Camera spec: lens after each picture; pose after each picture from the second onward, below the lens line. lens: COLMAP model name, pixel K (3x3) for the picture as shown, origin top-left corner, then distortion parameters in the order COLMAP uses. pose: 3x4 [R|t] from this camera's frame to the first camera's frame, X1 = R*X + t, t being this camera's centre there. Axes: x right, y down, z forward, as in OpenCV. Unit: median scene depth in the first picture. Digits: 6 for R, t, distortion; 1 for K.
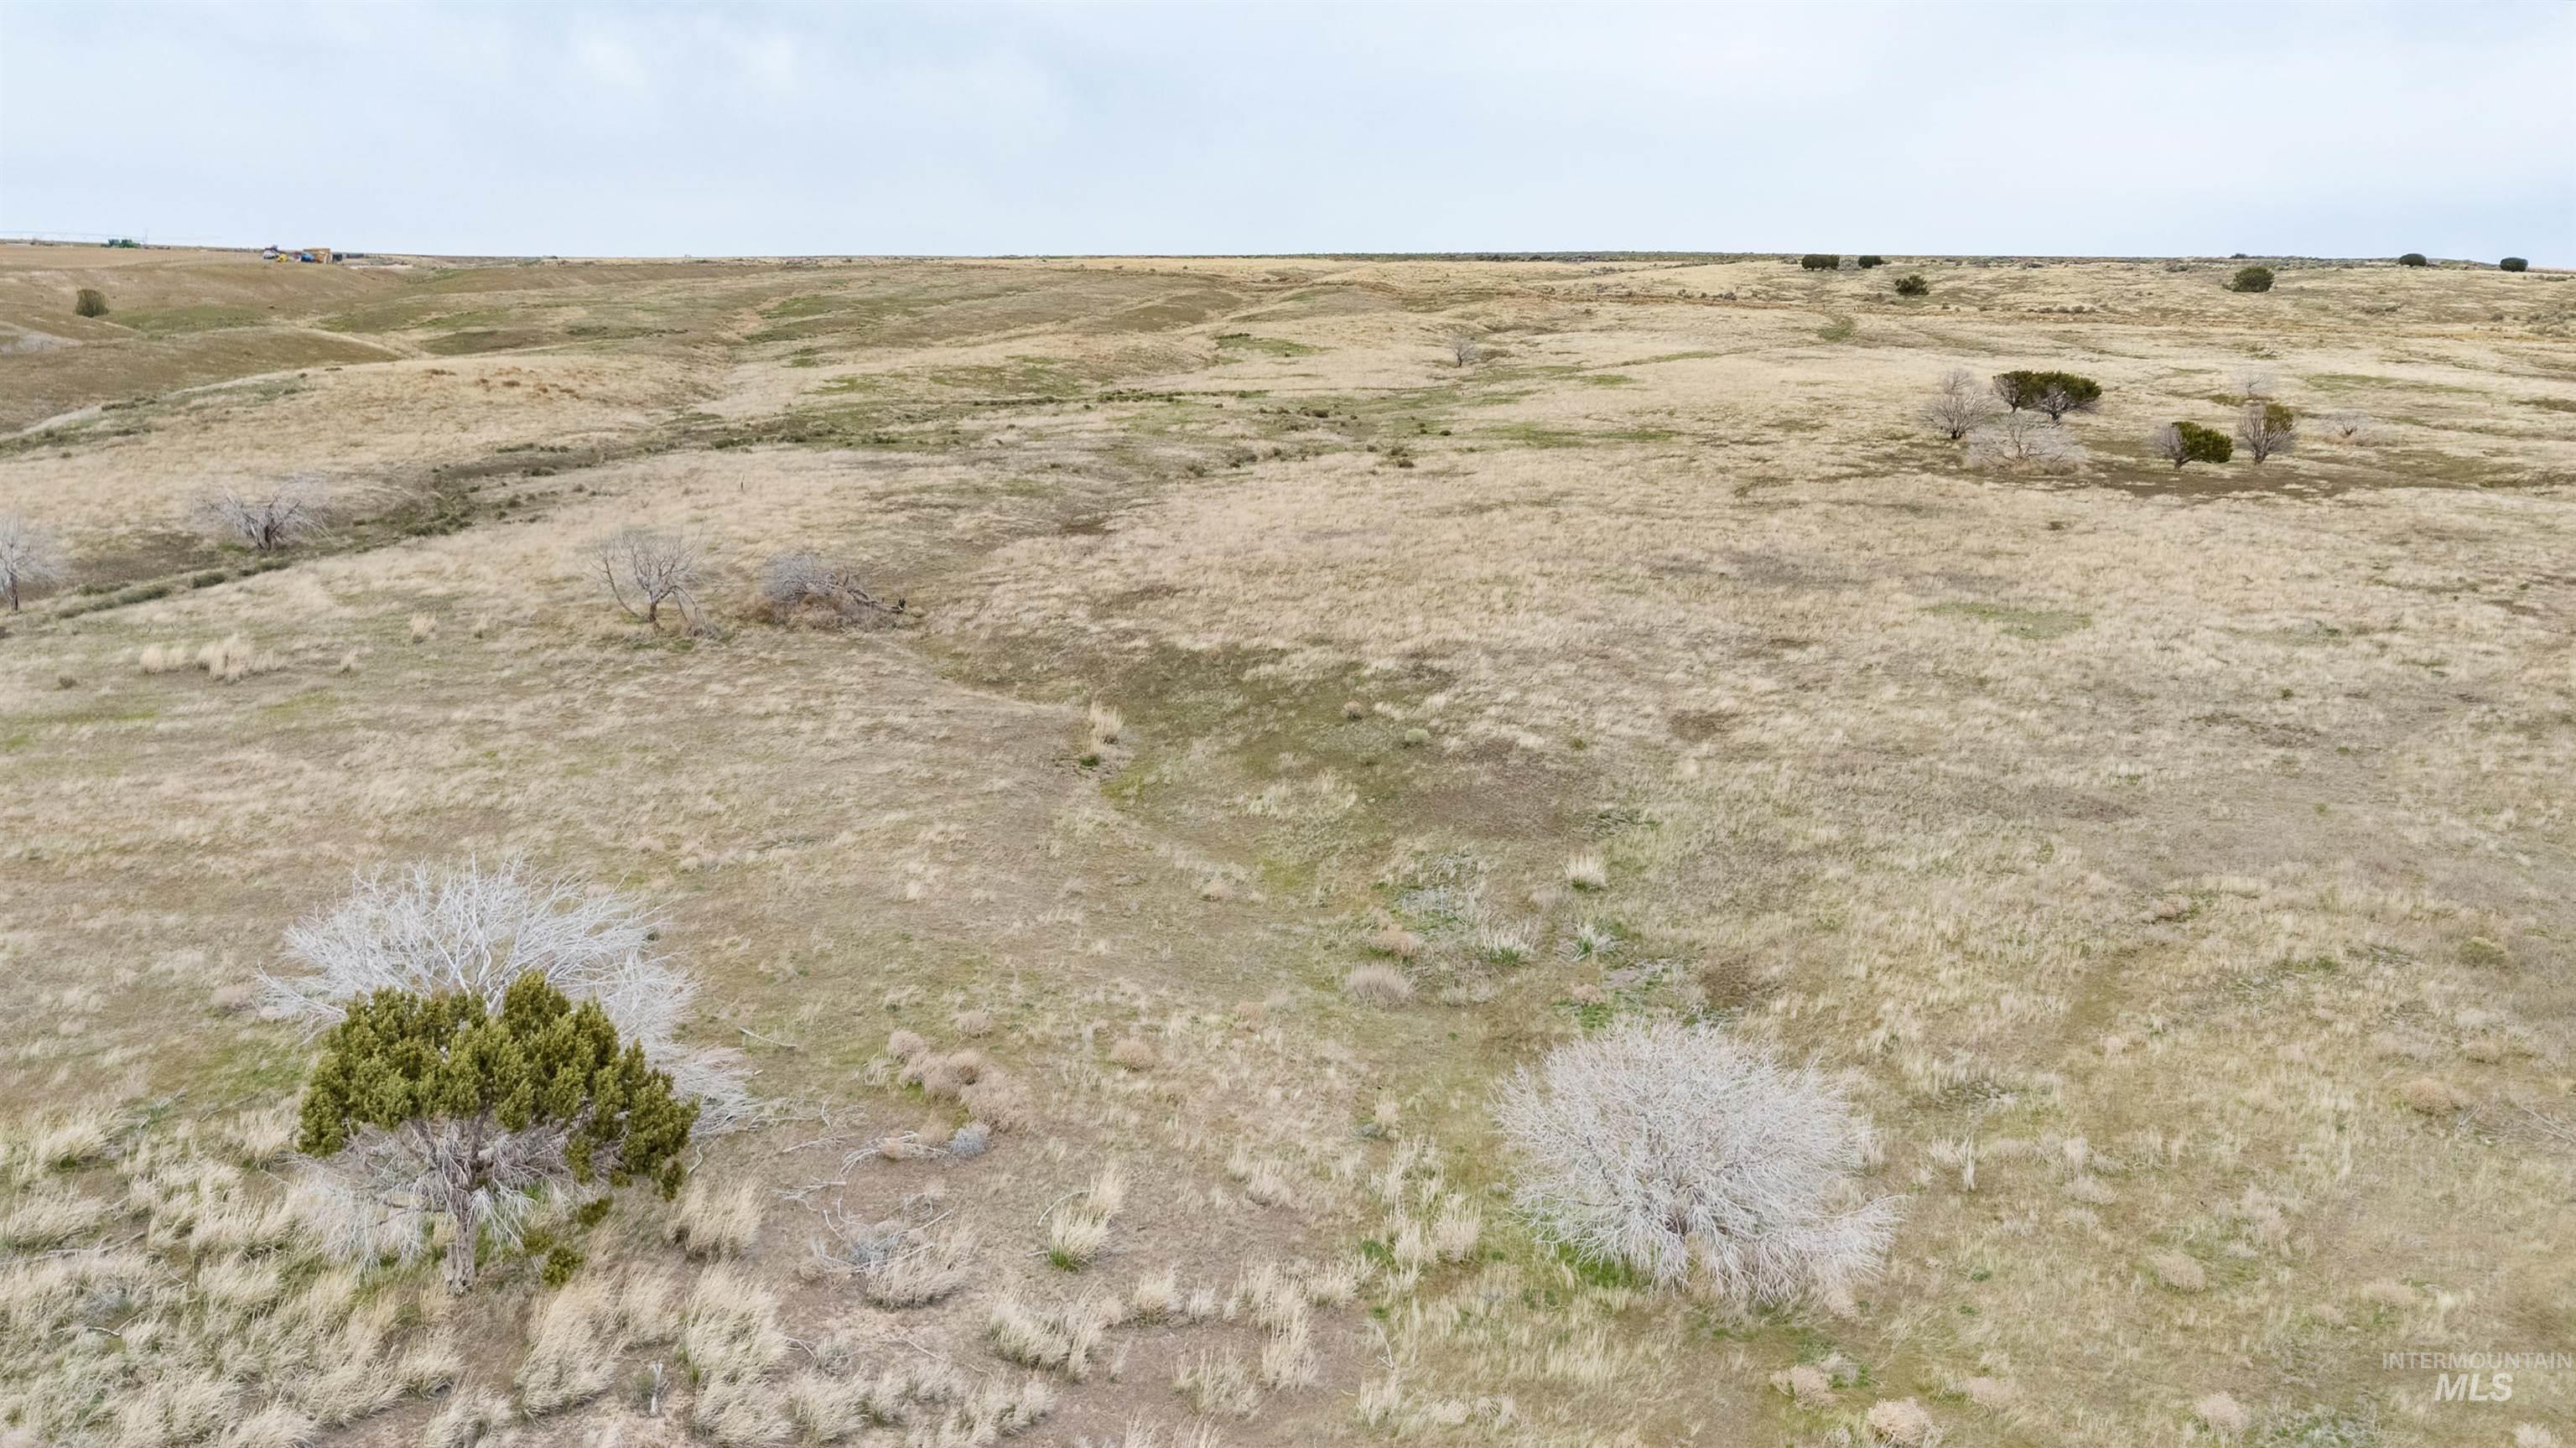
lens RADIAL K [[1984.4, 0, 1288.0], [0, 1984.4, 724.0], [0, 0, 1]] dist [0.073608, -0.077216]
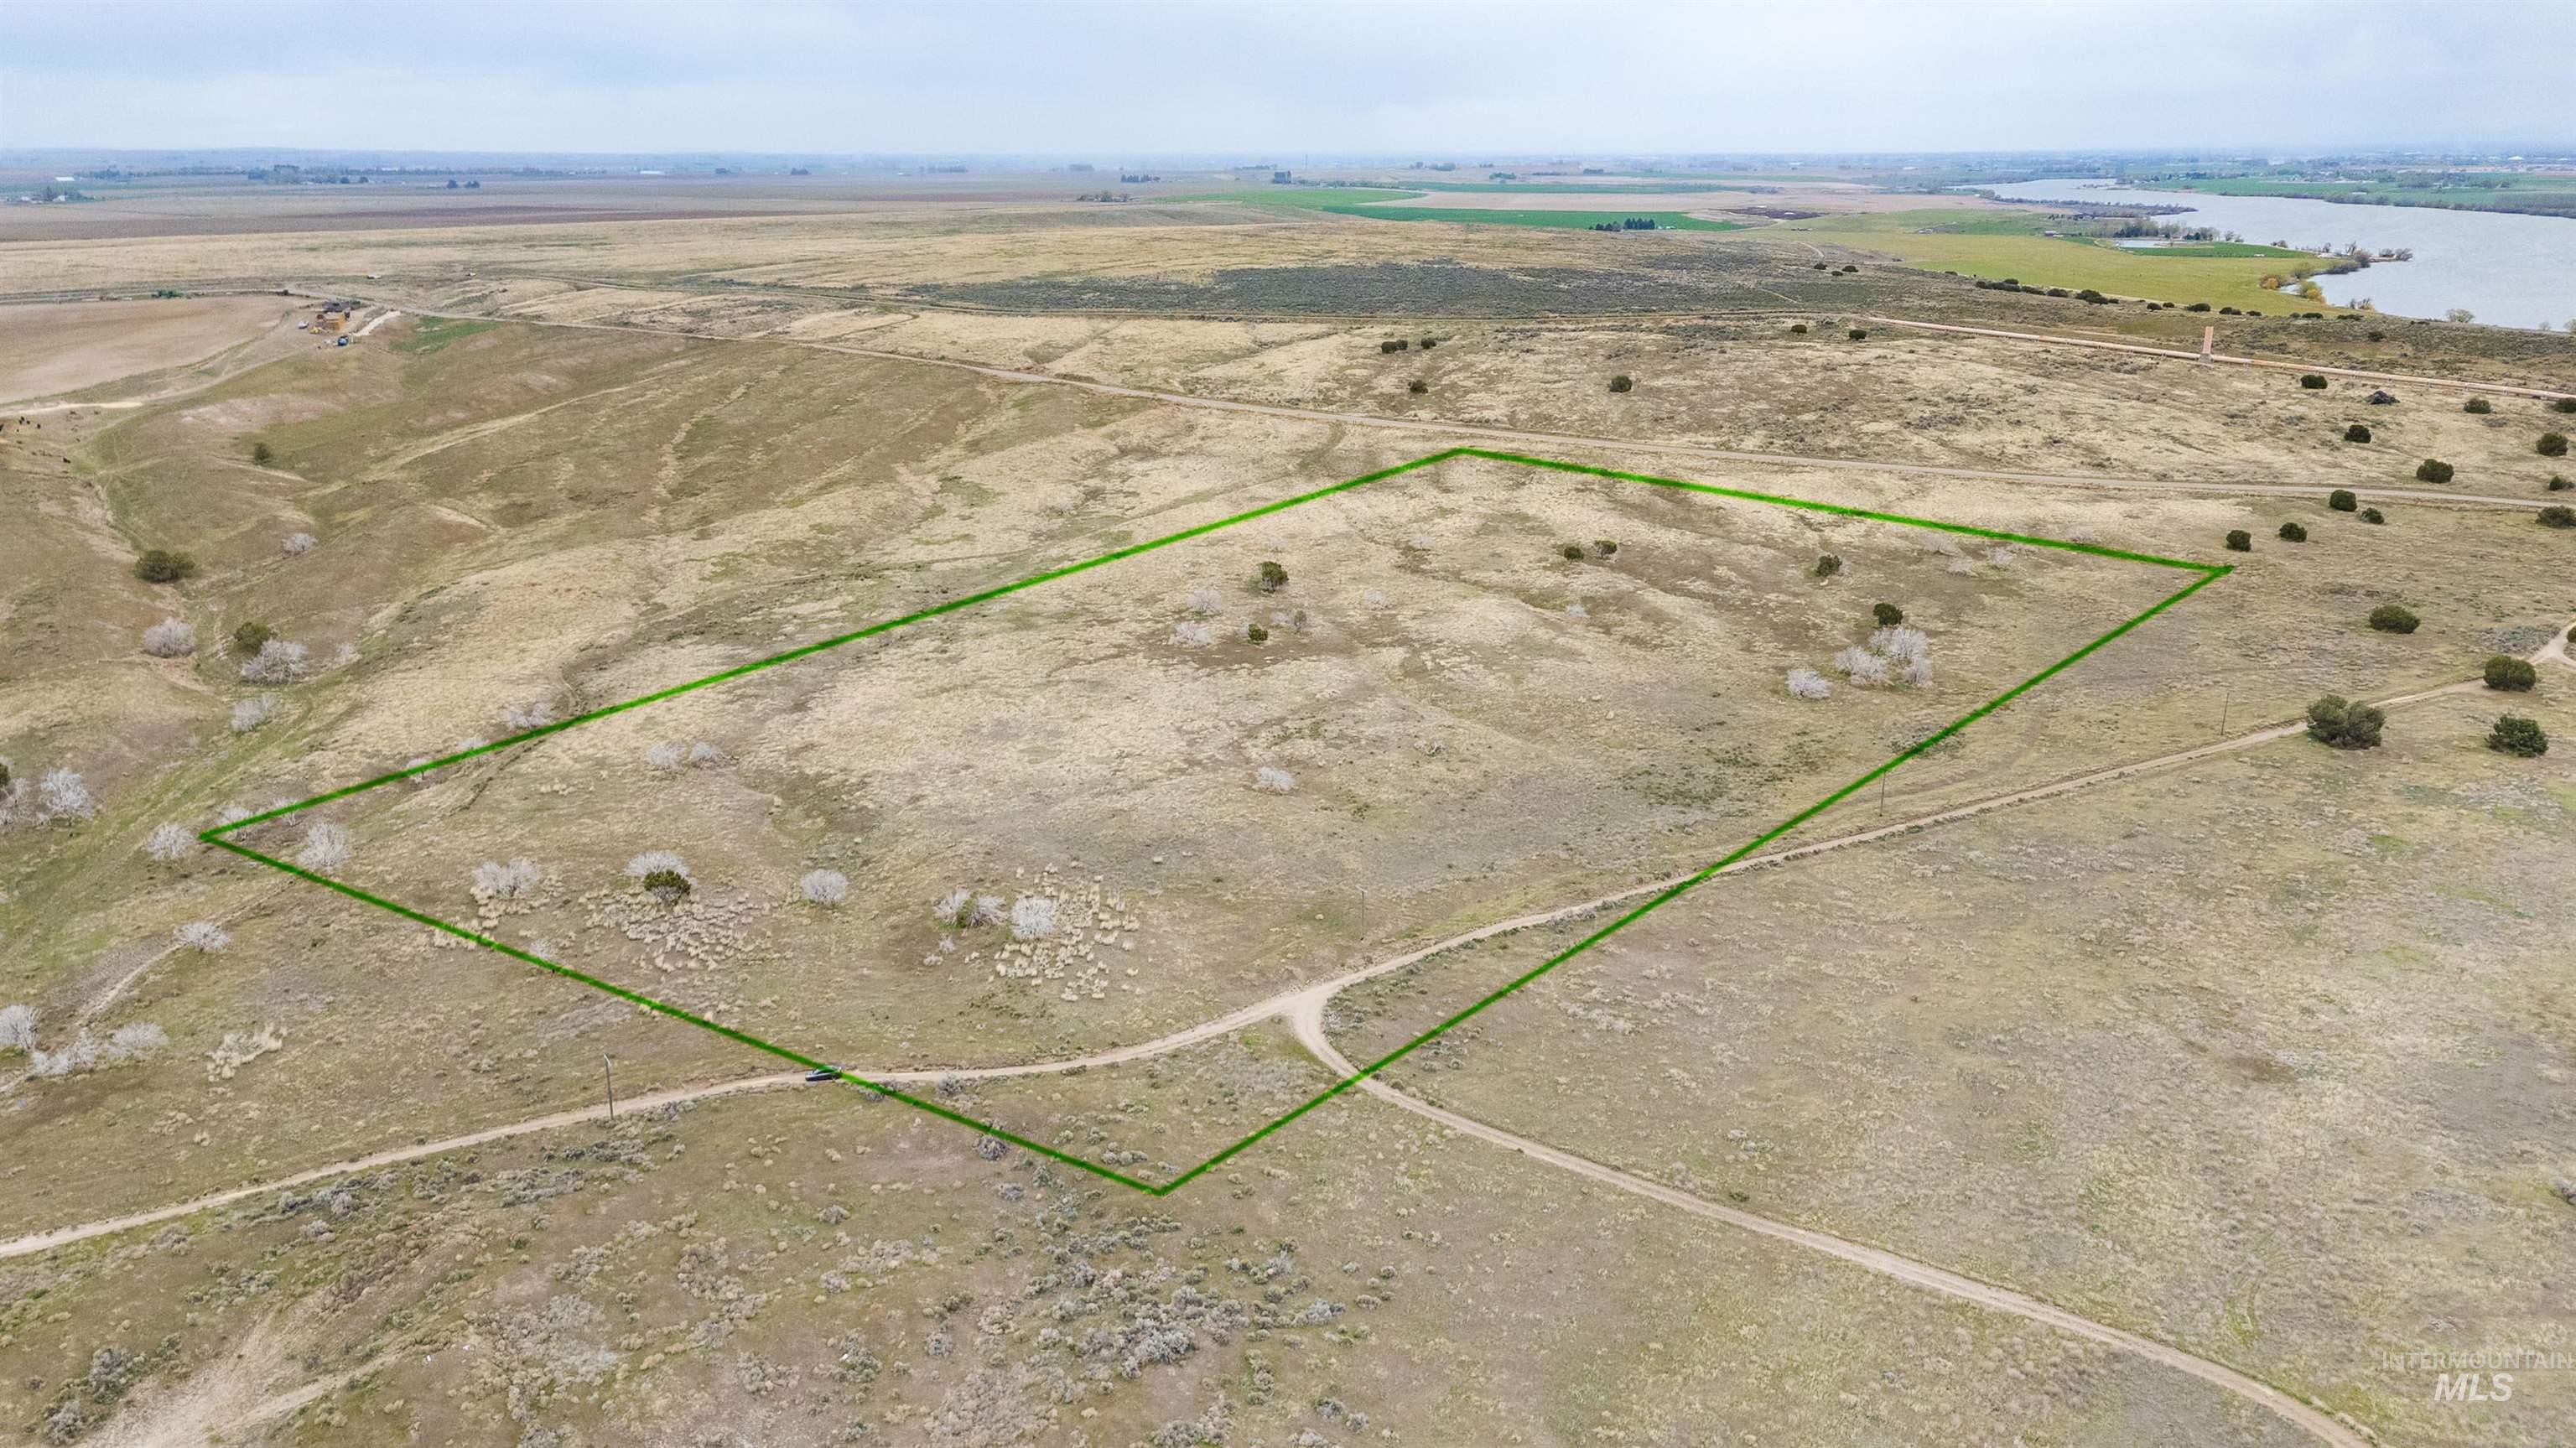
lens RADIAL K [[1984.4, 0, 1288.0], [0, 1984.4, 724.0], [0, 0, 1]] dist [0.073608, -0.077216]
pose [[0.999064, -0.023856, 0.036083, 0.744109], [0.020895, 0.996551, 0.080307, -0.426211], [-0.037874, -0.079478, 0.996117, -2.867872]]
